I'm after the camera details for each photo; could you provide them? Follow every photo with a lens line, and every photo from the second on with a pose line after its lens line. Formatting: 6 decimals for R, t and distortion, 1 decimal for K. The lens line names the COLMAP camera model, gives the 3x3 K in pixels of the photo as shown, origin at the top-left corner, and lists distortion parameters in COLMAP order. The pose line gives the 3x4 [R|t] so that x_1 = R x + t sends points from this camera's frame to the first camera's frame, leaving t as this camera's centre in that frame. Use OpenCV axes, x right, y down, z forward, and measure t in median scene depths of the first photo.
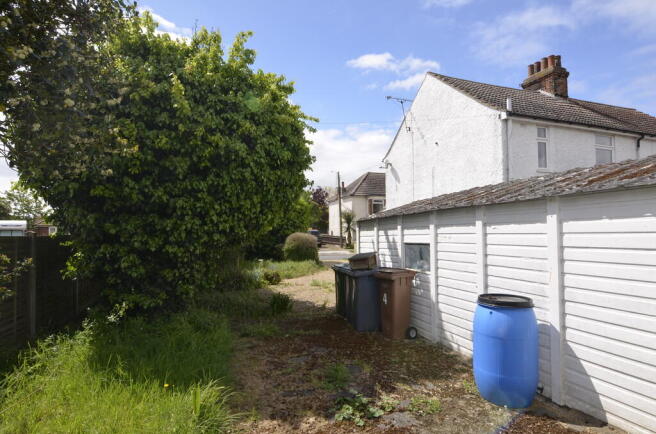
lens RADIAL K [[349.0, 0, 328.0], [0, 349.0, 217.0], [0, 0, 1]] dist [-0.005394, -0.000883]
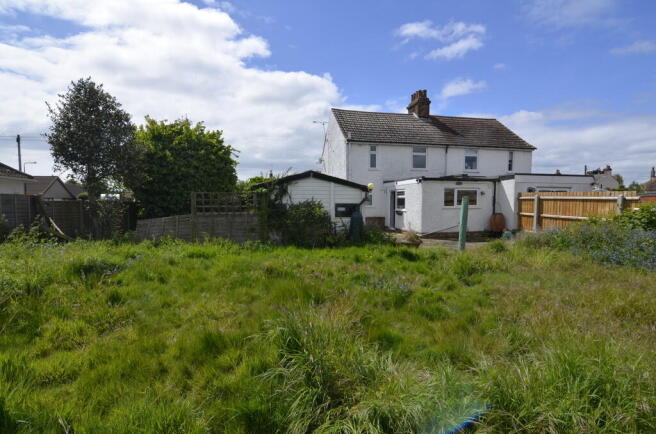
lens RADIAL K [[317.4, 0, 328.0], [0, 317.4, 217.0], [0, 0, 1]] dist [-0.010313, -0.000305]
pose [[0.992032, 0.010965, -0.125507, 0.814418], [-0.000186, 0.996331, 0.085580, -0.031181], [0.125985, -0.084875, 0.988395, -1.006633]]
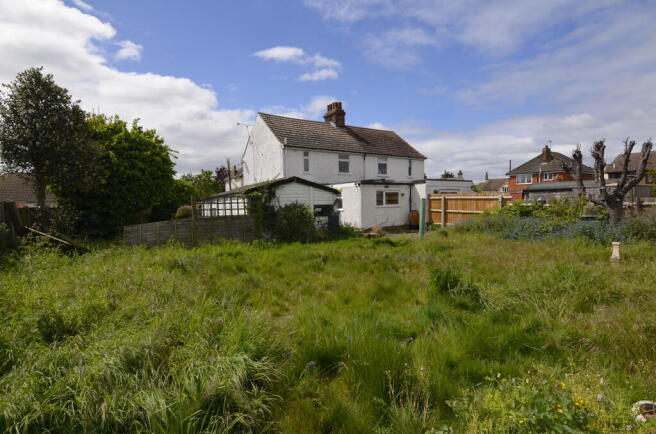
lens RADIAL K [[329.9, 0, 328.0], [0, 329.9, 217.0], [0, 0, 1]] dist [-0.003392, -0.000587]
pose [[0.969922, -0.022449, 0.242379, 0.367712], [0.003100, 0.996797, 0.079918, -0.042444], [-0.243397, -0.076762, 0.966884, -1.245263]]
